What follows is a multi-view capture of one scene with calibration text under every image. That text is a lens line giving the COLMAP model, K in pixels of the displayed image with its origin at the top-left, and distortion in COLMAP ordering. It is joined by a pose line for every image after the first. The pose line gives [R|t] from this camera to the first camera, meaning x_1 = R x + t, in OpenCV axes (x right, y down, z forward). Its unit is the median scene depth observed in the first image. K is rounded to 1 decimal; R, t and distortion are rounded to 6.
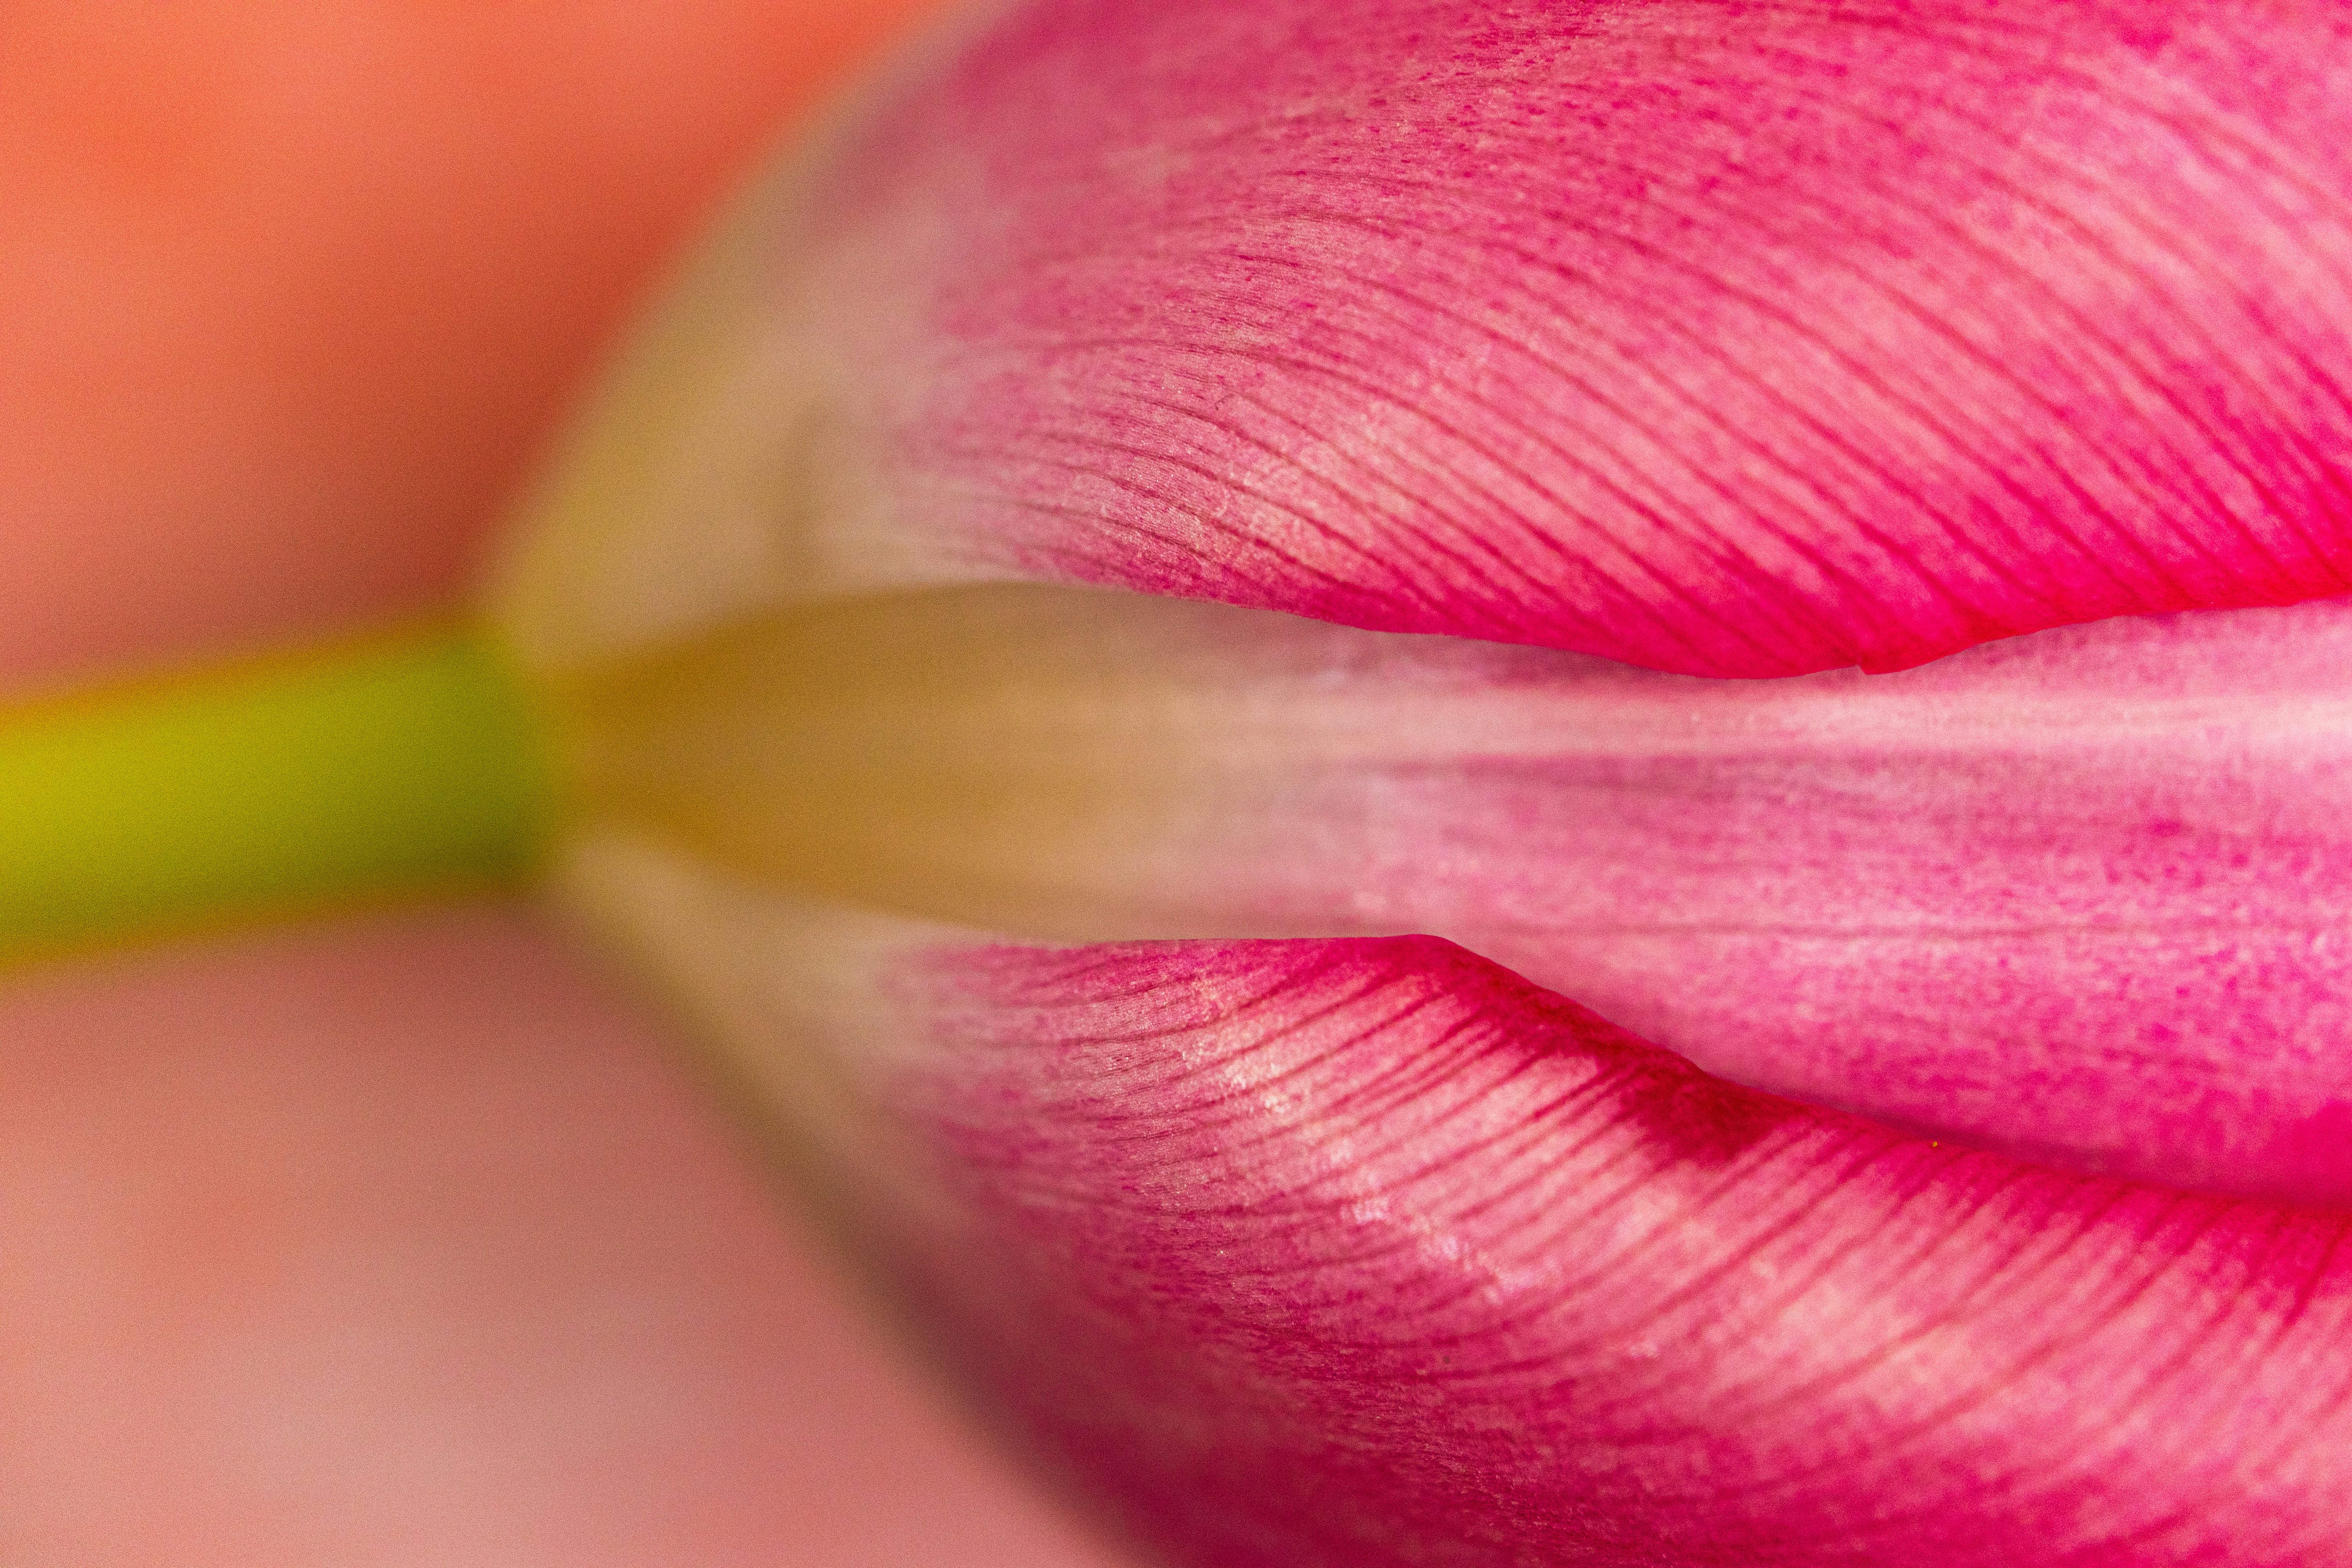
lens RADIAL K [[3011.7, 0, 1176.0], [0, 3011.7, 784.0], [0, 0, 1]] dist [0.057615, 0.044759]
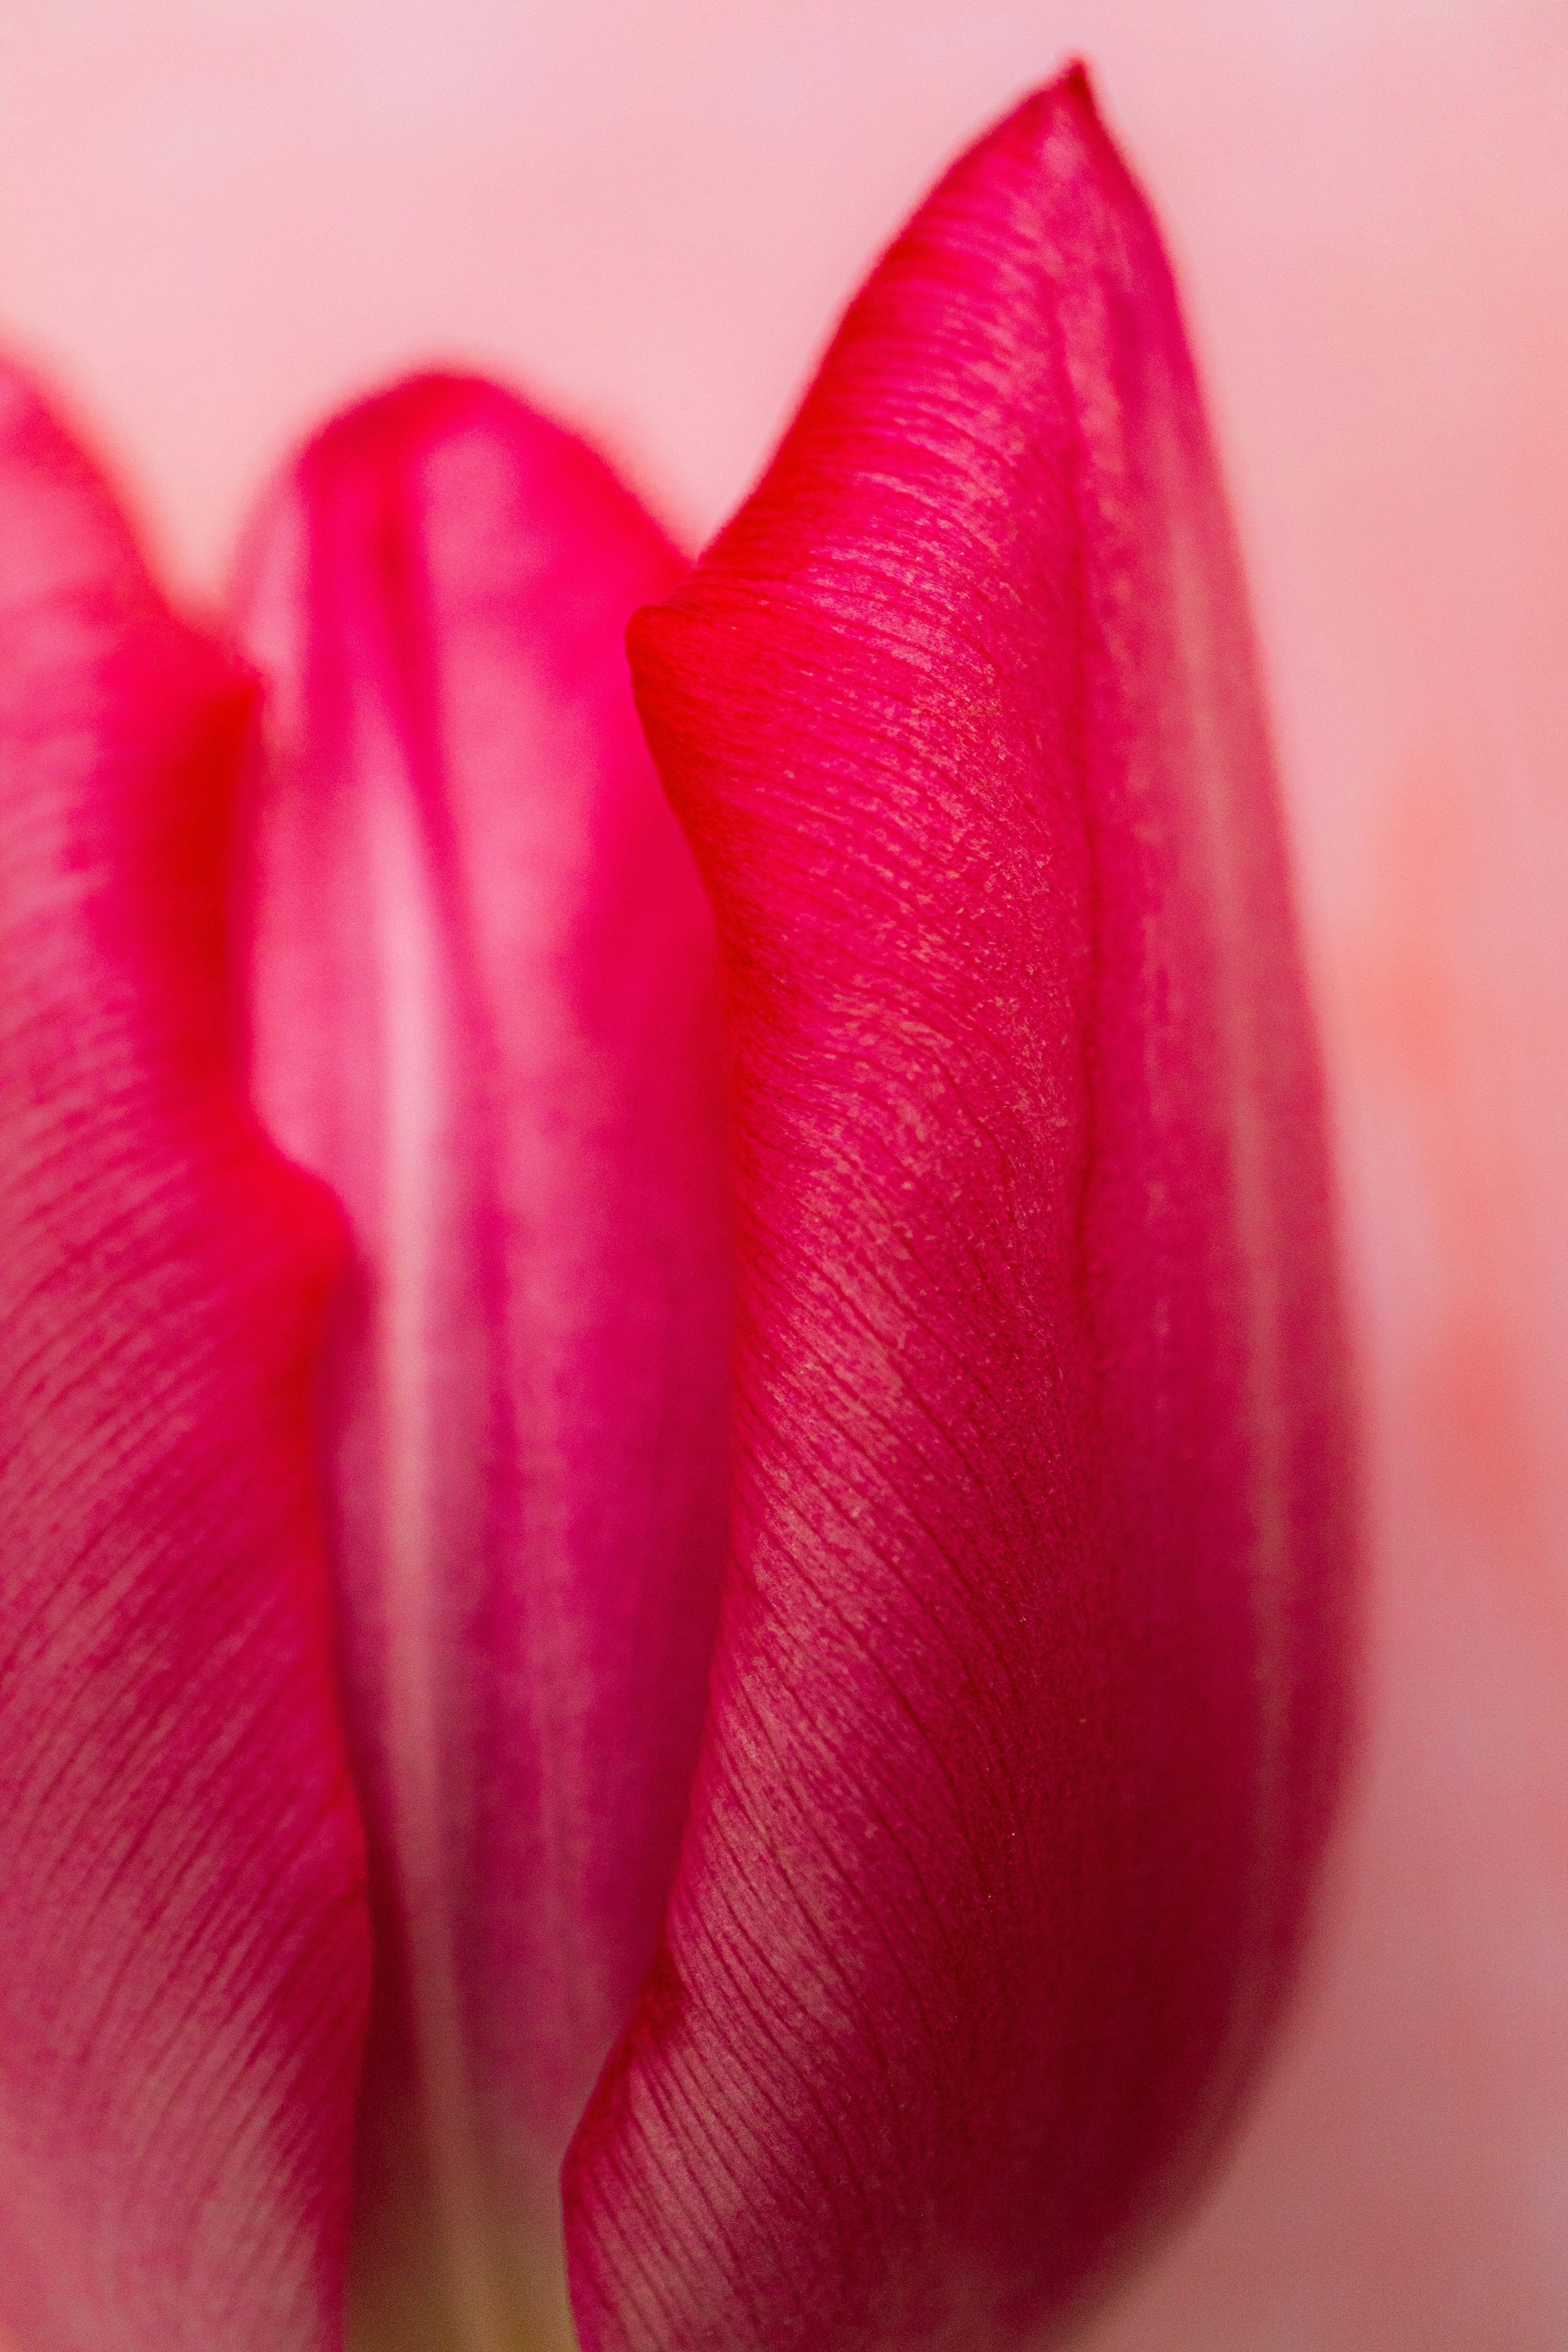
lens RADIAL K [[3011.7, 0, 784.0], [0, 3011.7, 1176.0], [0, 0, 1]] dist [0.057615, 0.044759]
pose [[-0.052078, -0.998637, -0.003600, 0.575089], [0.982089, -0.050561, -0.181507, 0.453979], [0.181077, -0.012988, 0.983383, -0.405558]]
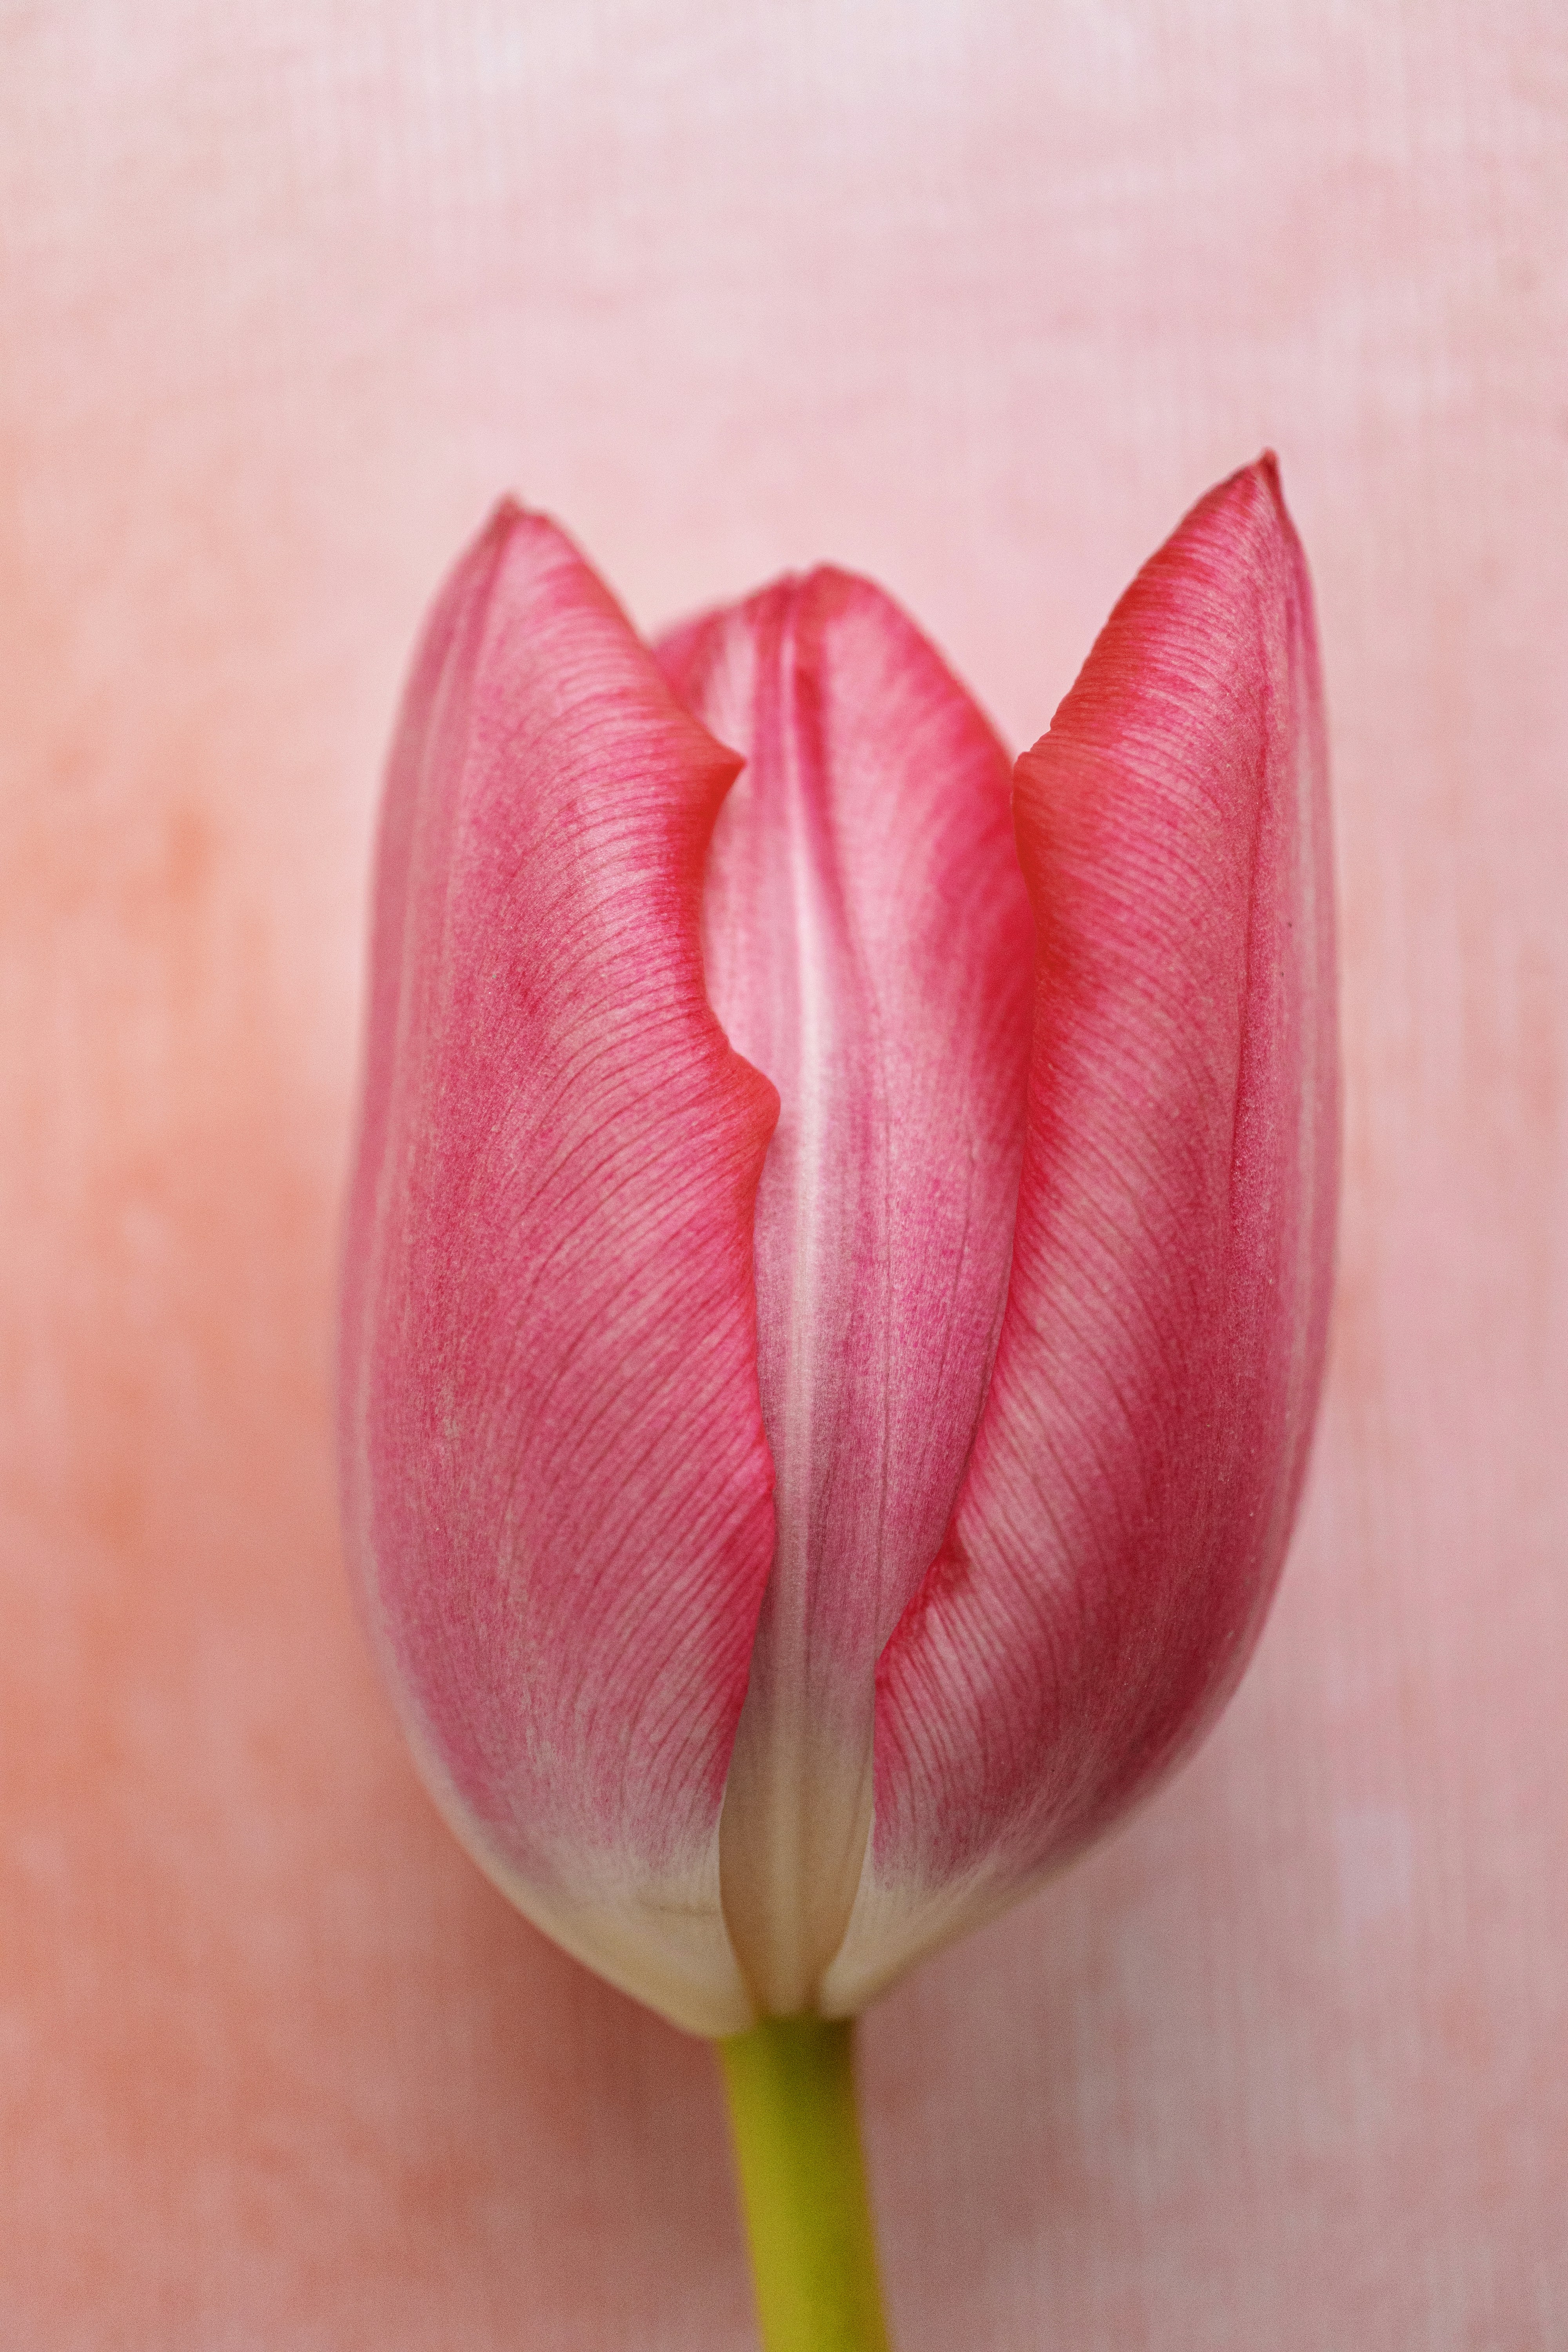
lens RADIAL K [[3011.7, 0, 784.0], [0, 3011.7, 1176.0], [0, 0, 1]] dist [0.057615, 0.044759]
pose [[0.047212, -0.998863, 0.006642, 0.474158], [0.998368, 0.046973, -0.032488, 0.038514], [0.032139, 0.008165, 0.999450, -1.464202]]
